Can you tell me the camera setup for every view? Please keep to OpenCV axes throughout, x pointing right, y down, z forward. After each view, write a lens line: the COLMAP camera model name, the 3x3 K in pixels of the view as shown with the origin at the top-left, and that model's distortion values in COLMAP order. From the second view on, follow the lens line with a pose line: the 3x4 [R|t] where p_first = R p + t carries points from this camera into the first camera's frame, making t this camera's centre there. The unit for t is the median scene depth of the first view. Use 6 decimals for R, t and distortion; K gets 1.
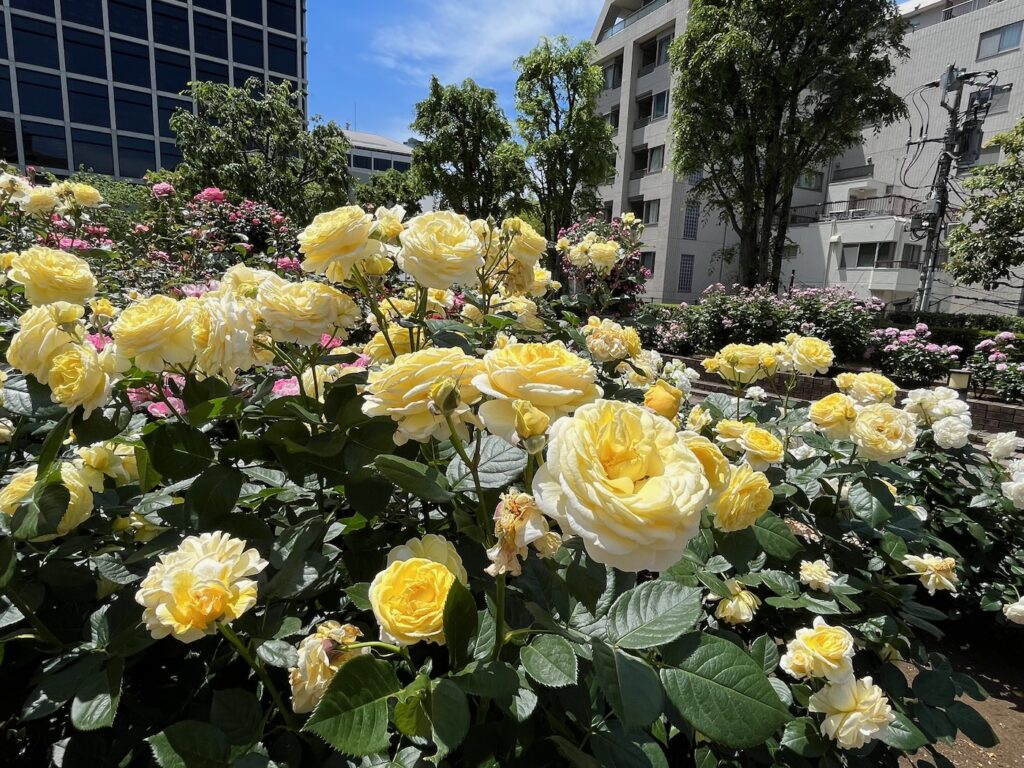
lens RADIAL K [[558.3, 0, 512.0], [0, 558.3, 384.0], [0, 0, 1]] dist [0.017961, -0.000632]
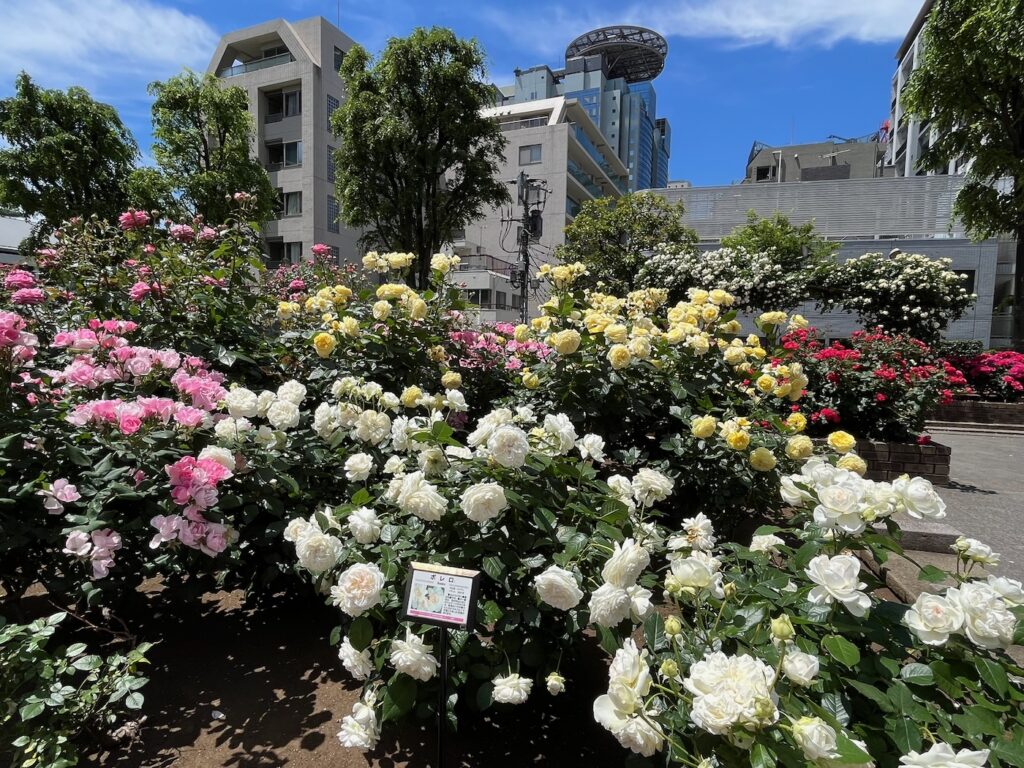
lens RADIAL K [[558.3, 0, 512.0], [0, 558.3, 384.0], [0, 0, 1]] dist [0.017961, -0.000632]
pose [[0.776639, -0.082231, 0.624556, -0.148241], [0.124785, 0.991879, -0.024577, 0.008023], [-0.617463, 0.097023, 0.780593, -0.040790]]
